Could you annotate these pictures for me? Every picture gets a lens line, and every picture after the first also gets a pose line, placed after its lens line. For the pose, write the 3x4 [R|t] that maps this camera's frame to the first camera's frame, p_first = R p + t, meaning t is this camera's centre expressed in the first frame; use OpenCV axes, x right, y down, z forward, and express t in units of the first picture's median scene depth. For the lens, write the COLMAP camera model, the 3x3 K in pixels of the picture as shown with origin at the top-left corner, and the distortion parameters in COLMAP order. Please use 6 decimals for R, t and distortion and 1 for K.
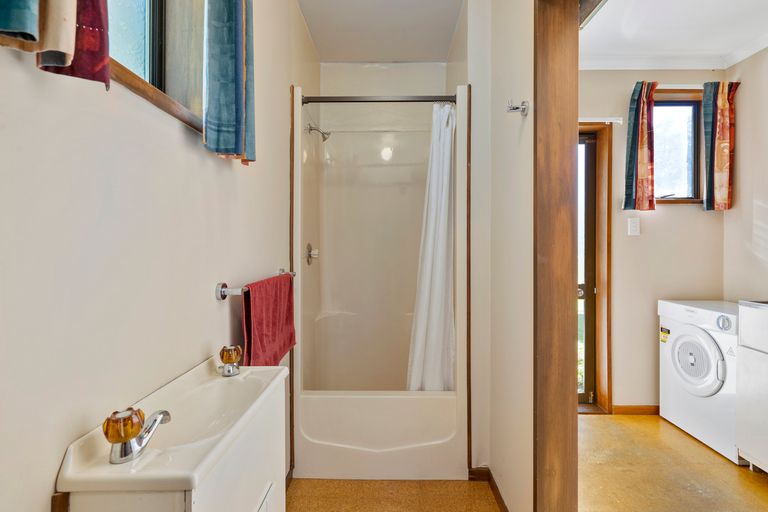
lens RADIAL K [[349.7, 0, 397.3], [0, 349.7, 243.3], [0, 0, 1]] dist [-0.001131, 0.000538]
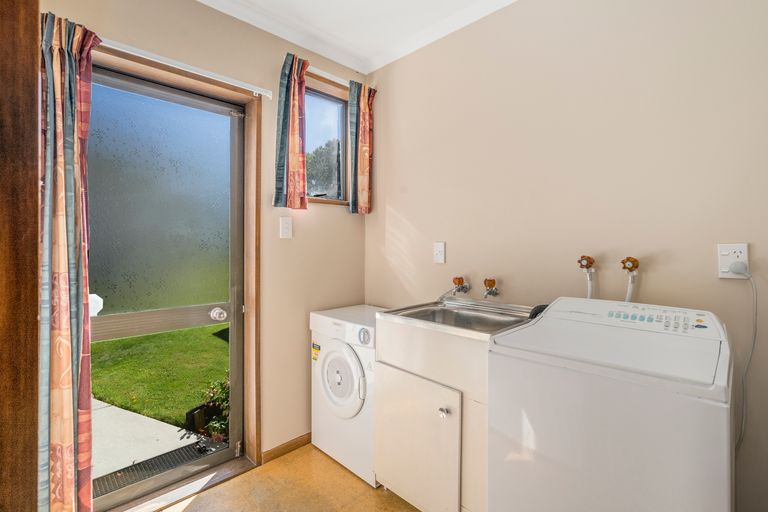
lens RADIAL K [[349.7, 0, 382.0], [0, 349.7, 251.8], [0, 0, 1]] dist [-0.001131, 0.000538]
pose [[0.701679, -0.017806, 0.712270, 0.249912], [0.000240, 0.999694, 0.024755, -0.011655], [-0.712493, -0.017199, 0.701468, 0.257635]]
